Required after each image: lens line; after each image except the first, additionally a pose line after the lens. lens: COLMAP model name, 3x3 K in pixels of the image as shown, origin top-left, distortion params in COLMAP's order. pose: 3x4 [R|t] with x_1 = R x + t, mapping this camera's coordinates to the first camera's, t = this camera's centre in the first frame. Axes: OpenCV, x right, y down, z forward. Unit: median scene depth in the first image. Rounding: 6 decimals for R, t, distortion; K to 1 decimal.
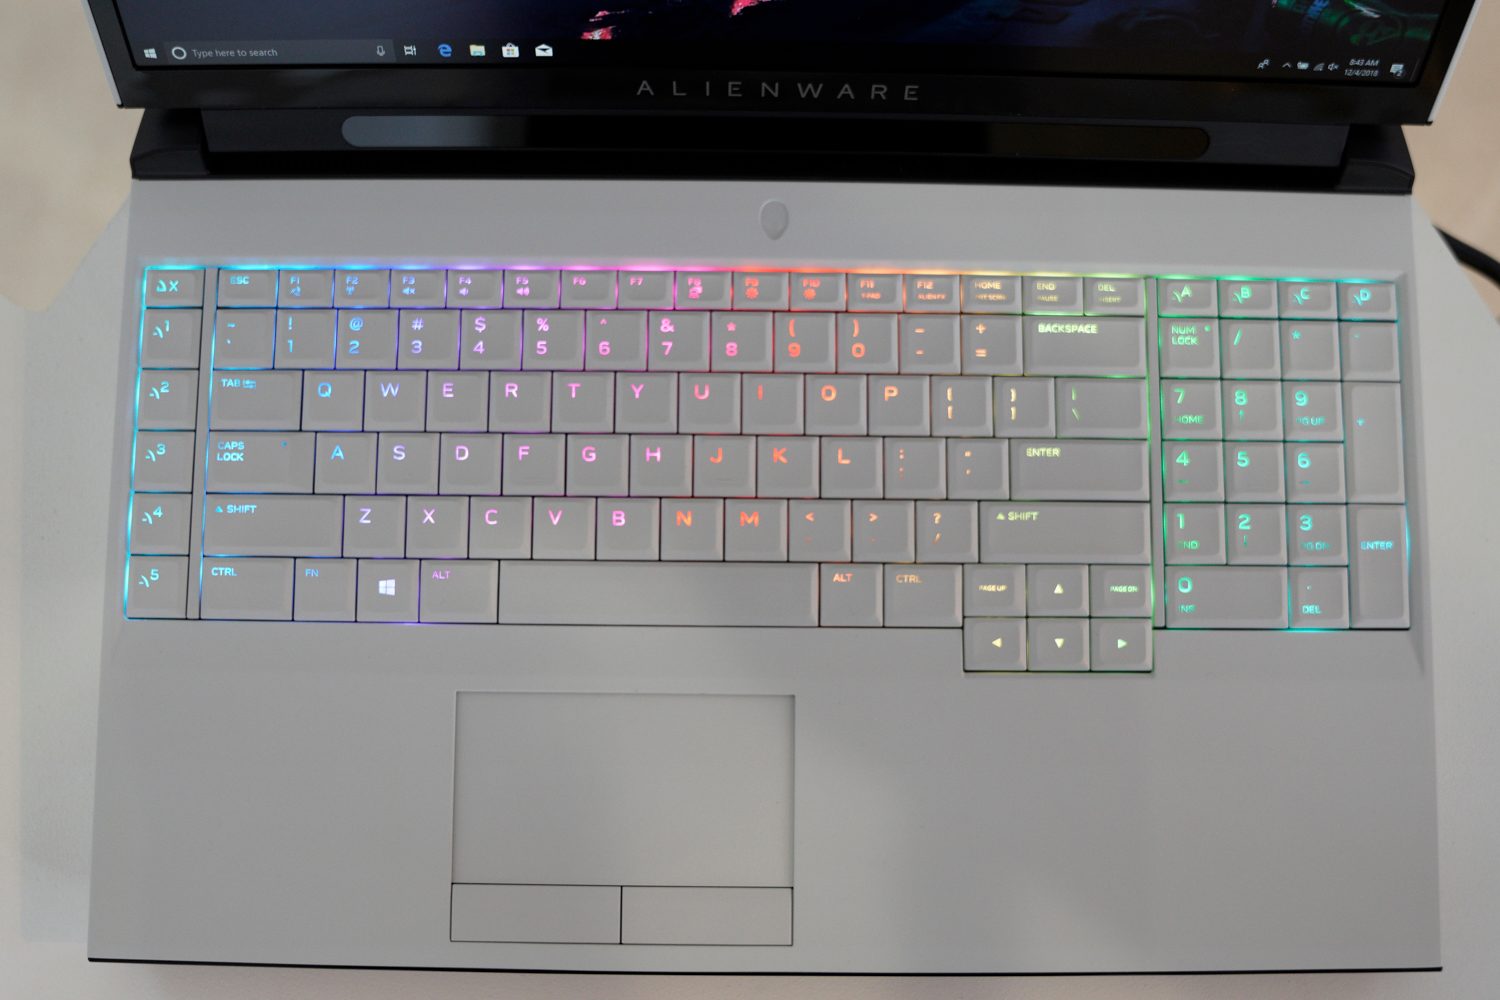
lens RADIAL K [[1593.0, 0, 758.5], [0, 1593.0, 497.2], [0, 0, 1]] dist [-0.068212, 0.000000]
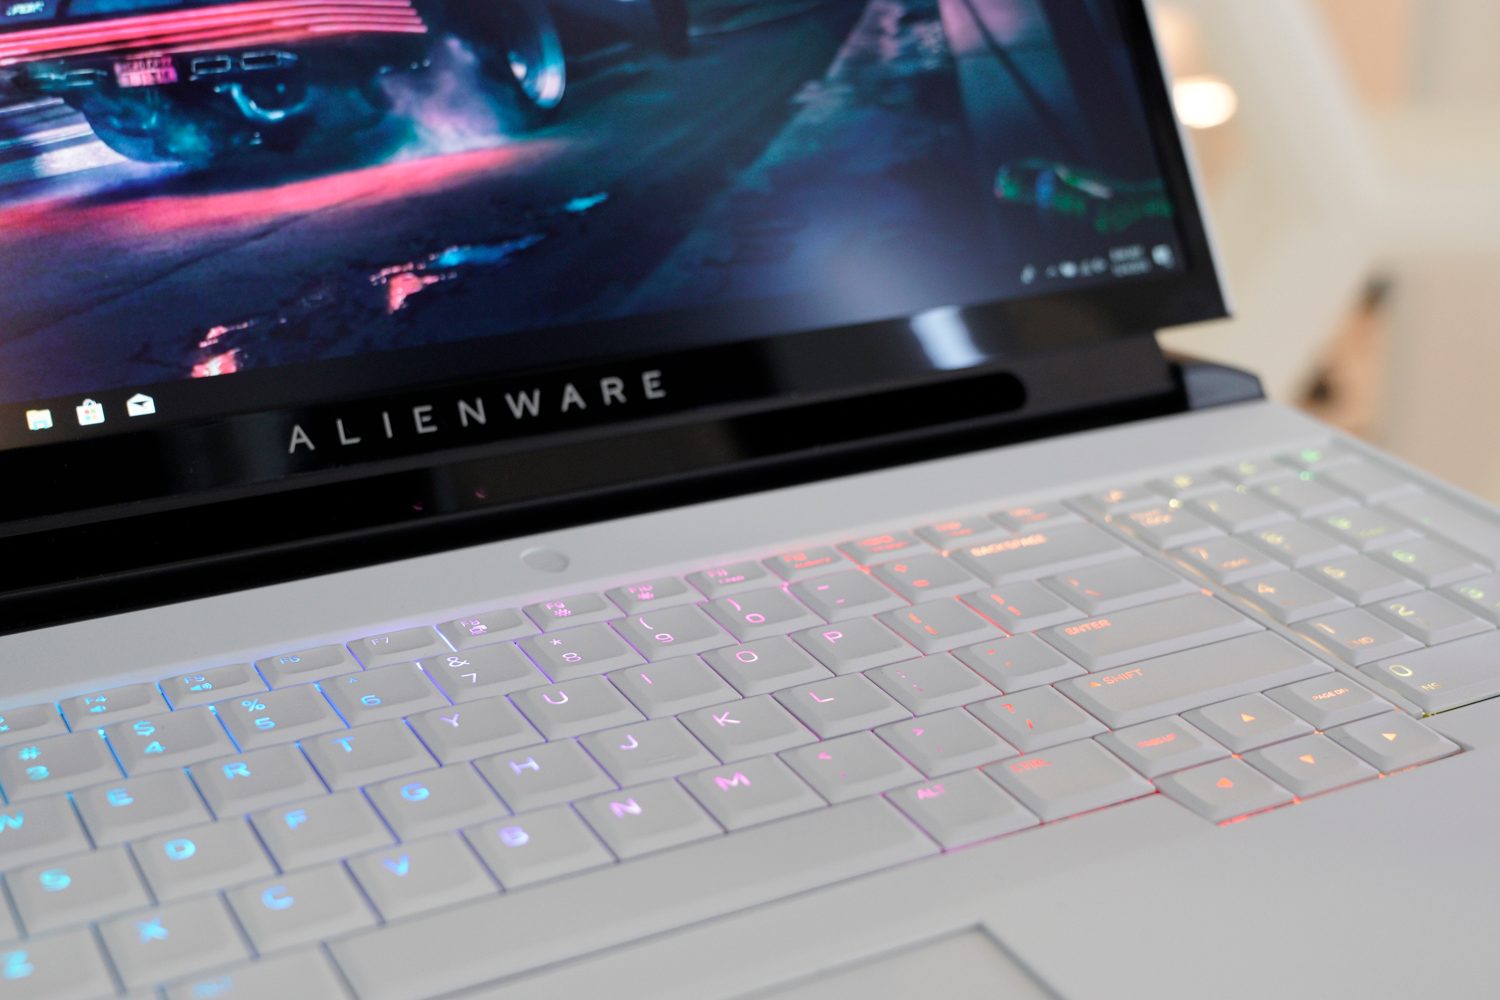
lens RADIAL K [[2144.0, 0, 746.5], [0, 2144.0, 497.7], [0, 0, 1]] dist [0.007931, 0.000000]
pose [[0.875967, -0.181265, 0.447017, -0.319497], [0.475939, 0.475607, -0.739784, 0.525072], [-0.078507, 0.860779, 0.502887, 0.545623]]
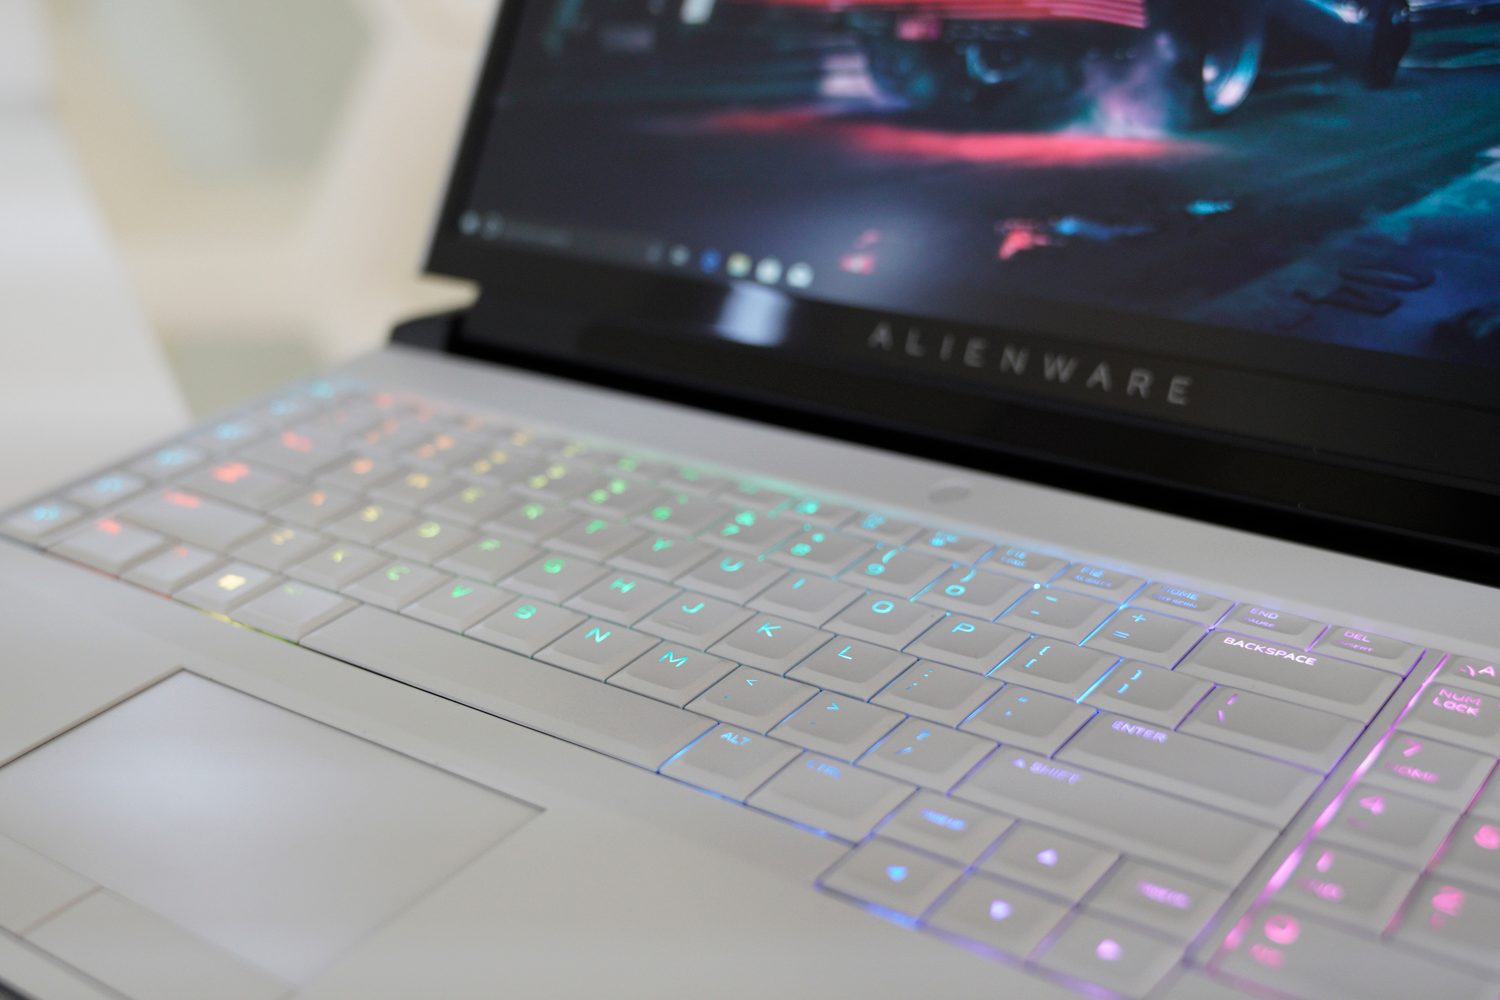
lens RADIAL K [[1889.6, 0, 738.5], [0, 1889.6, 504.8], [0, 0, 1]] dist [-0.032977, 0.000000]
pose [[0.804919, 0.183547, -0.564283, 0.445063], [-0.572453, 0.490544, -0.657011, 0.481154], [0.156213, 0.851867, 0.499920, 0.568401]]
